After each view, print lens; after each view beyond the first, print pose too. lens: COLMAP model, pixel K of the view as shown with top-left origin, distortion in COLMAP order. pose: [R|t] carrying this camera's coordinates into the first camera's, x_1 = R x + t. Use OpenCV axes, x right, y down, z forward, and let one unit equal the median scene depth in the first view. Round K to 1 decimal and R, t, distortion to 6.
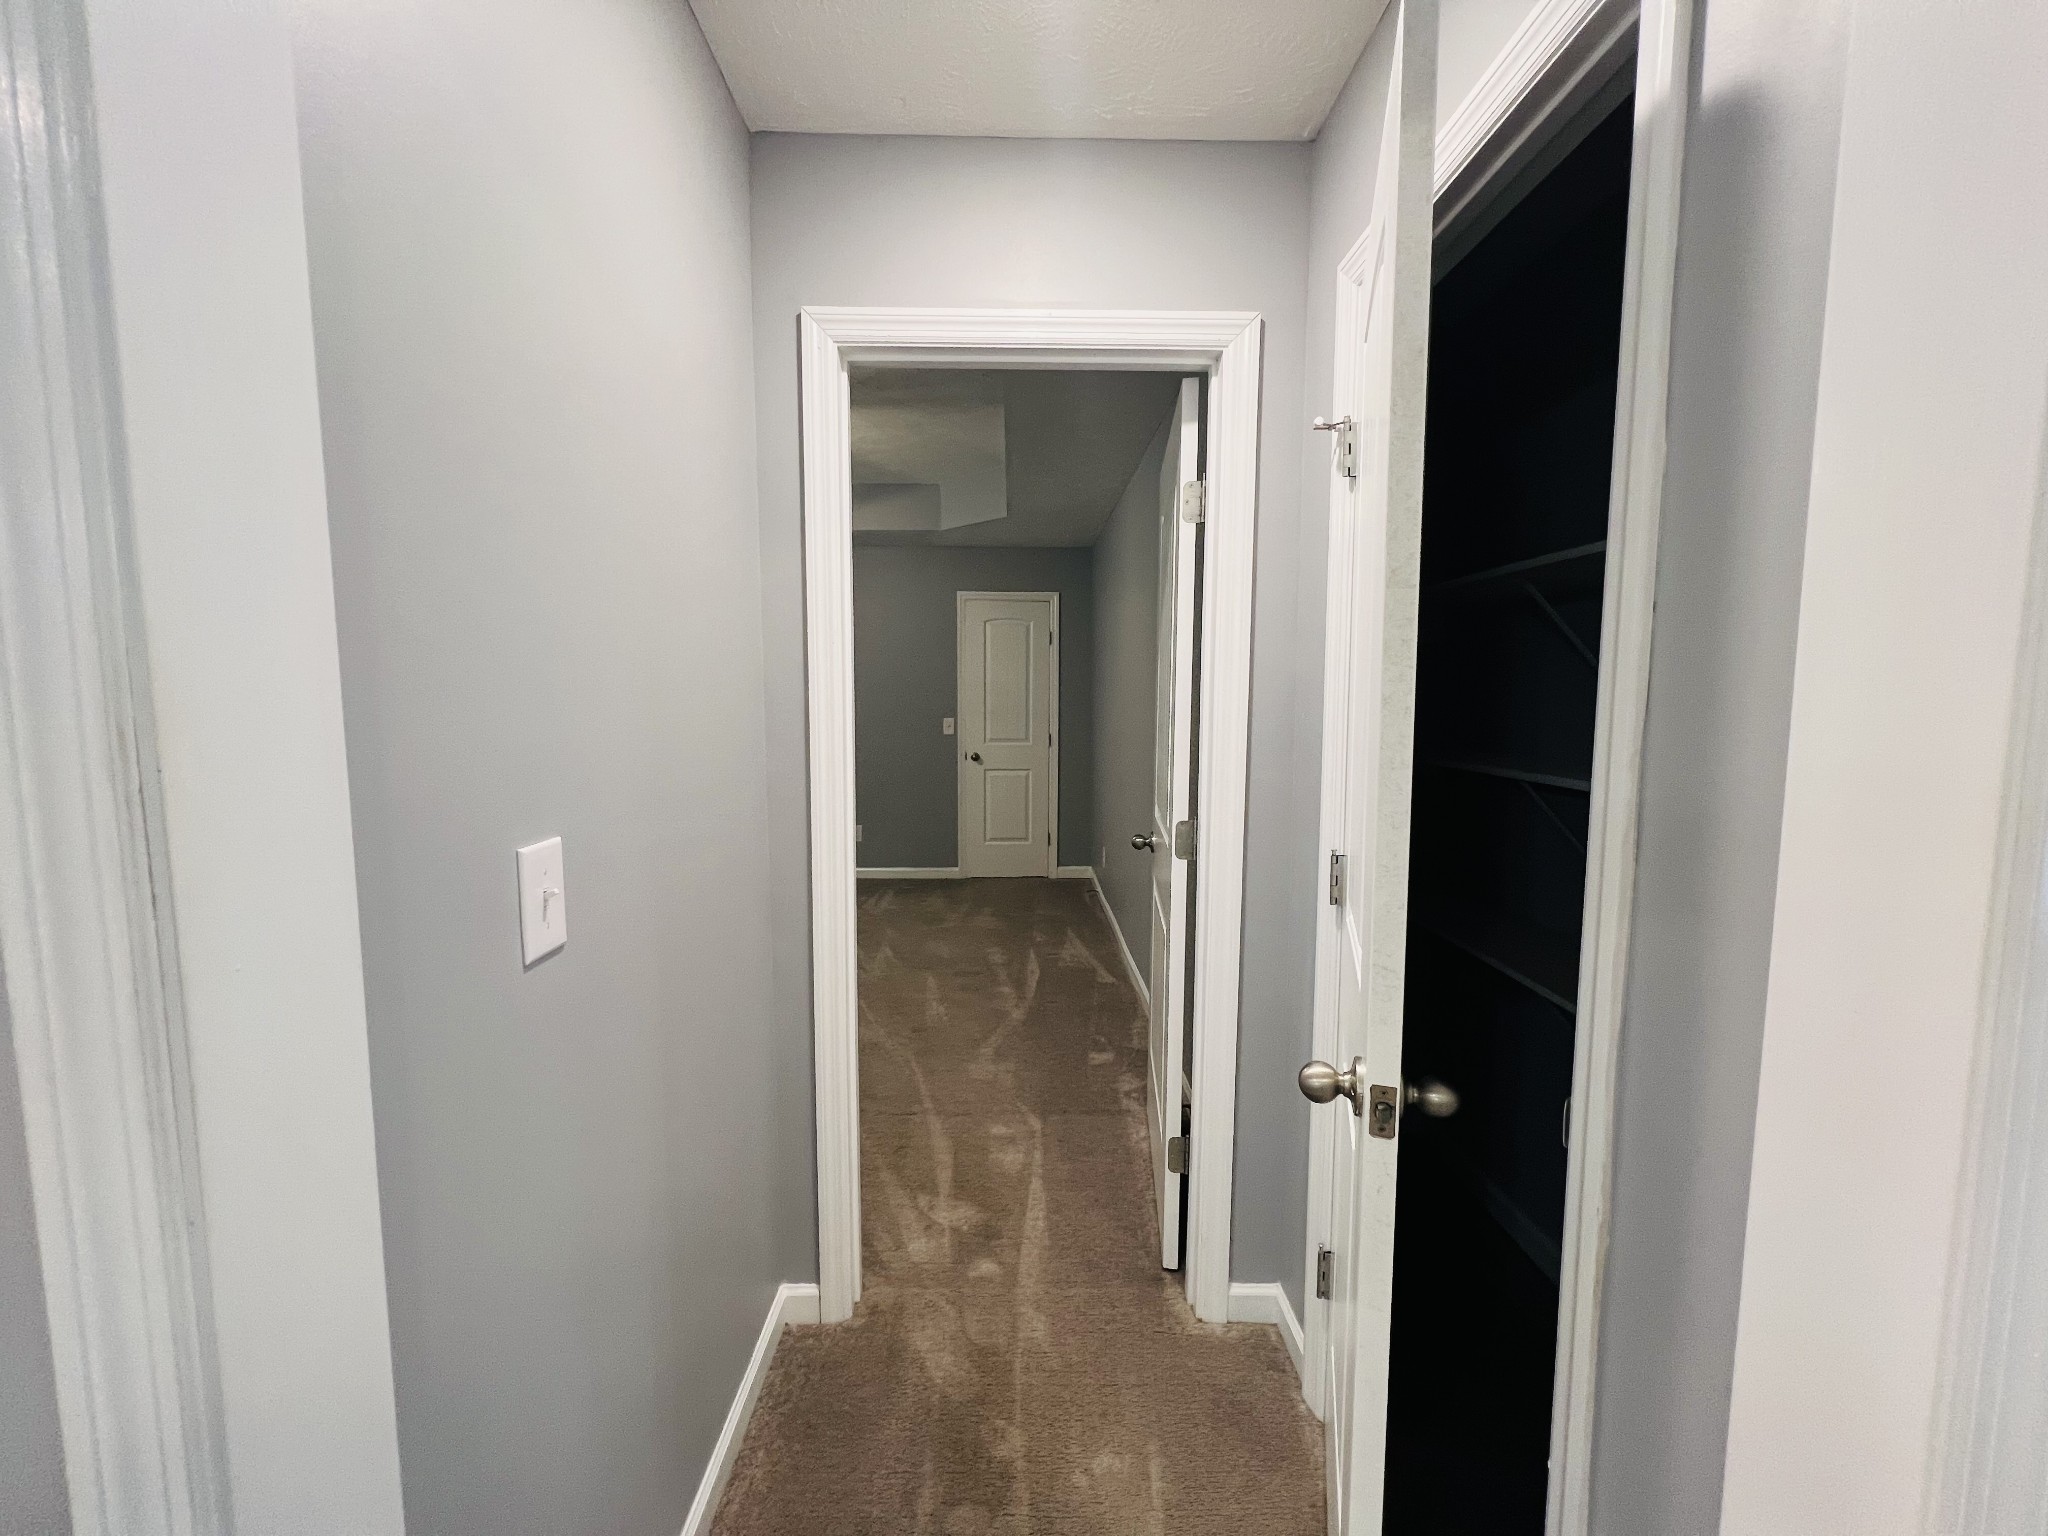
lens RADIAL K [[821.5, 0, 1026.1], [0, 821.5, 770.6], [0, 0, 1]] dist [0.001837, -0.000514]
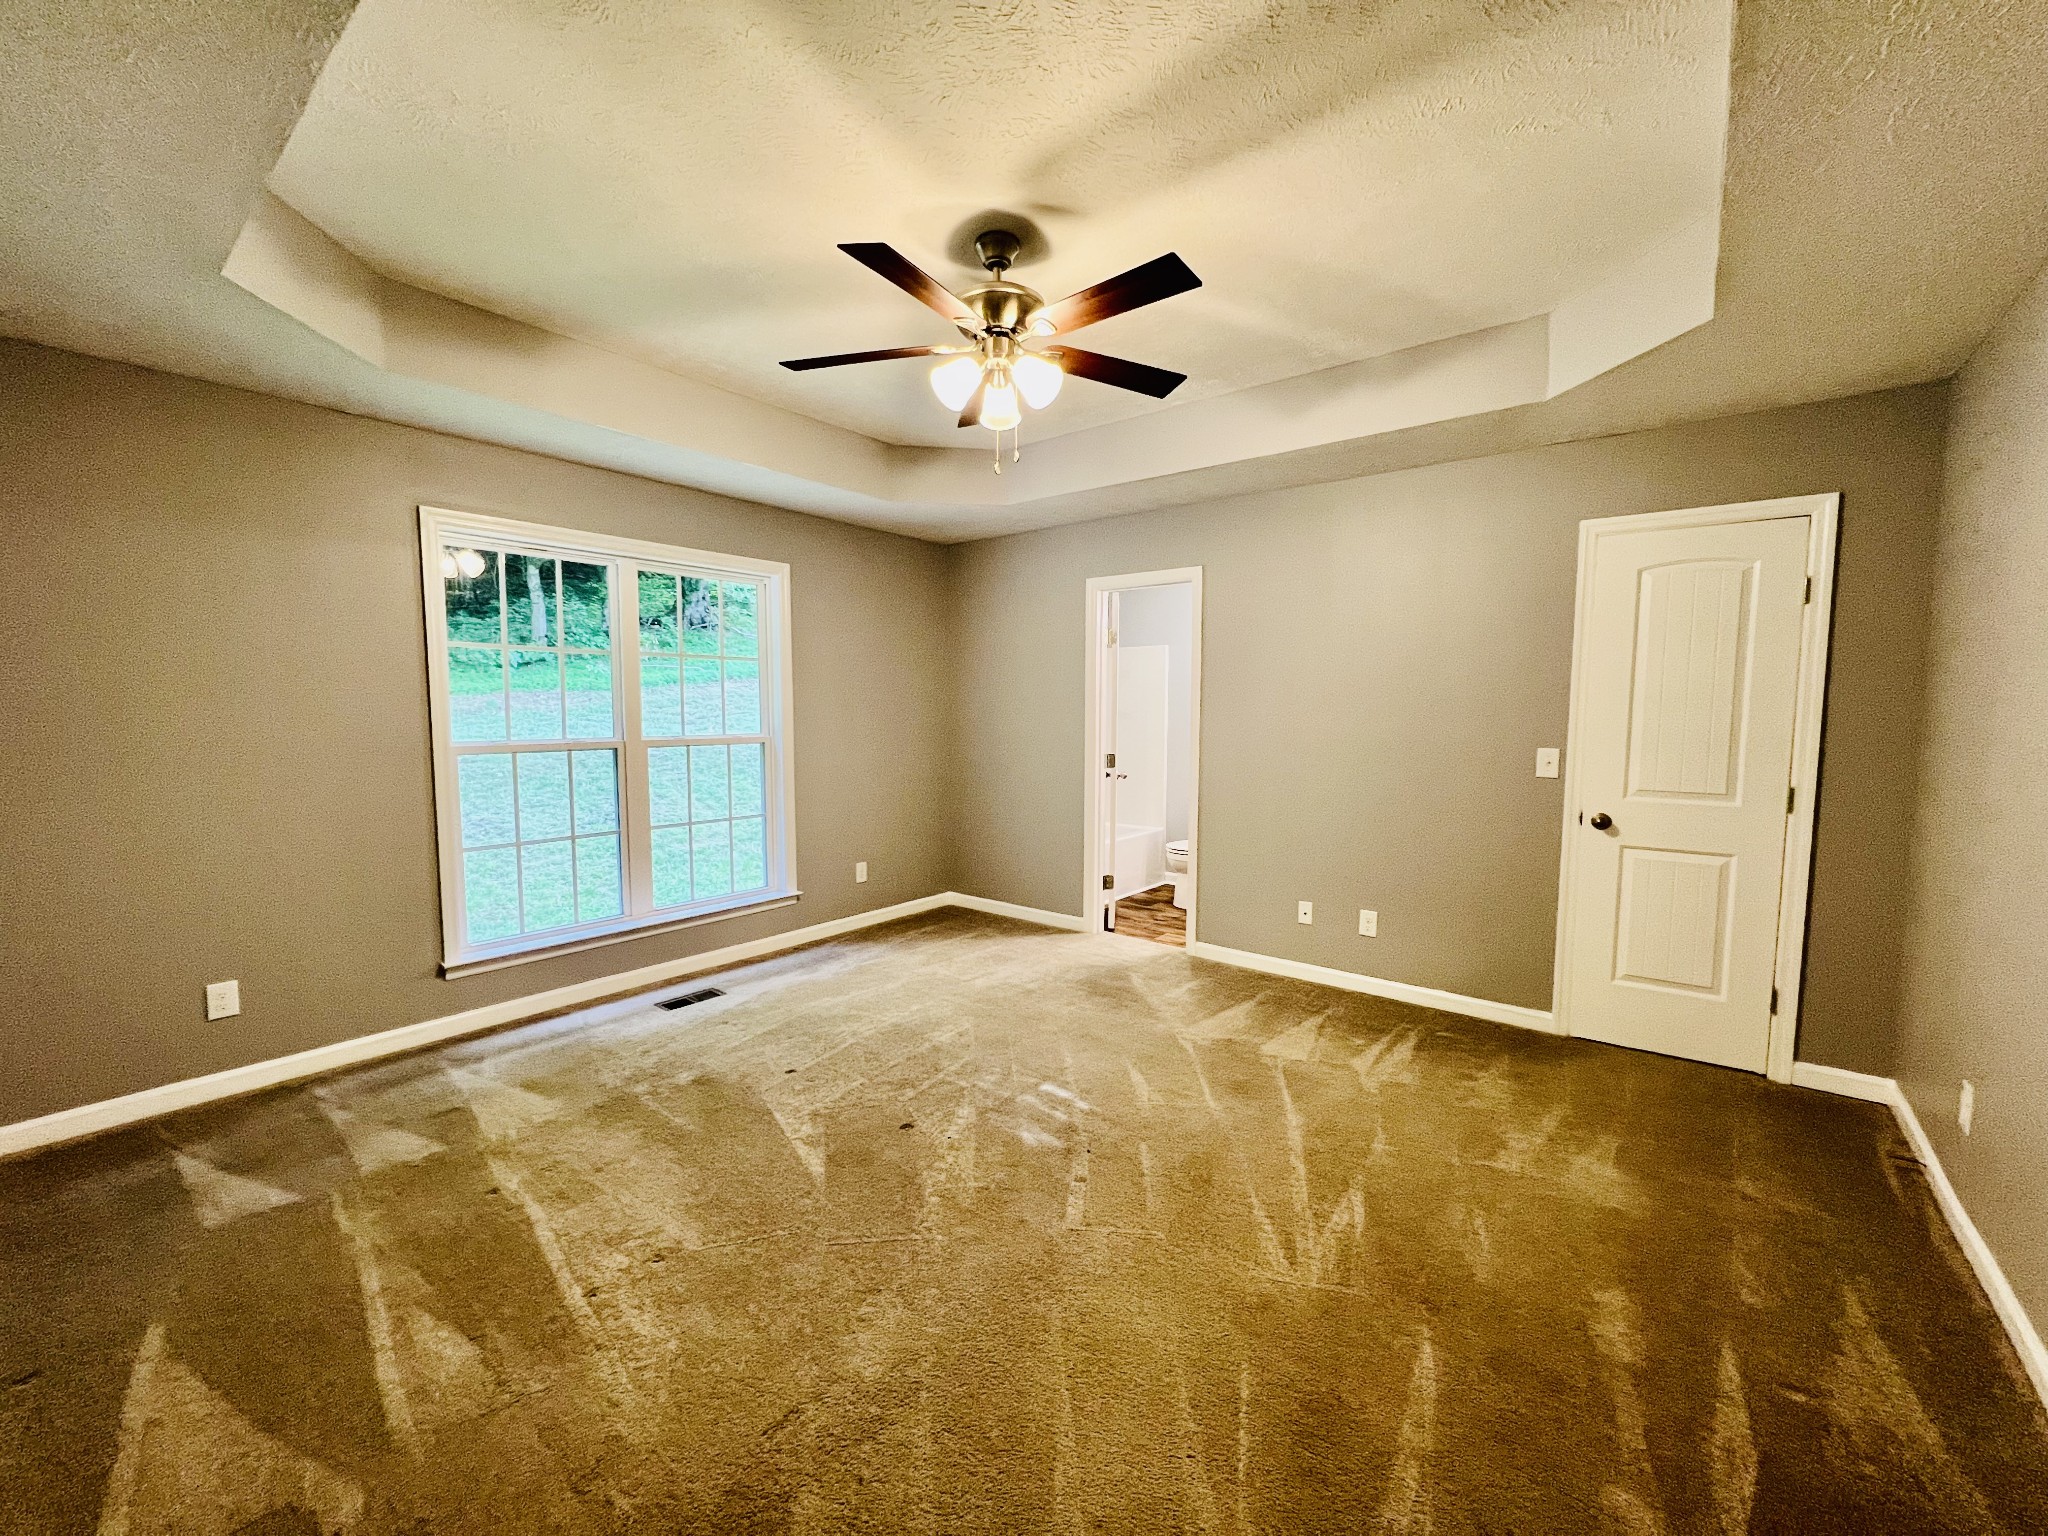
lens RADIAL K [[821.5, 0, 1024.1], [0, 821.5, 772.0], [0, 0, 1]] dist [0.001837, -0.000514]
pose [[0.770562, 0.052893, -0.635166, -0.012546], [-0.059714, 0.998158, 0.010678, -0.032218], [0.634561, 0.029700, 0.772302, 0.337517]]
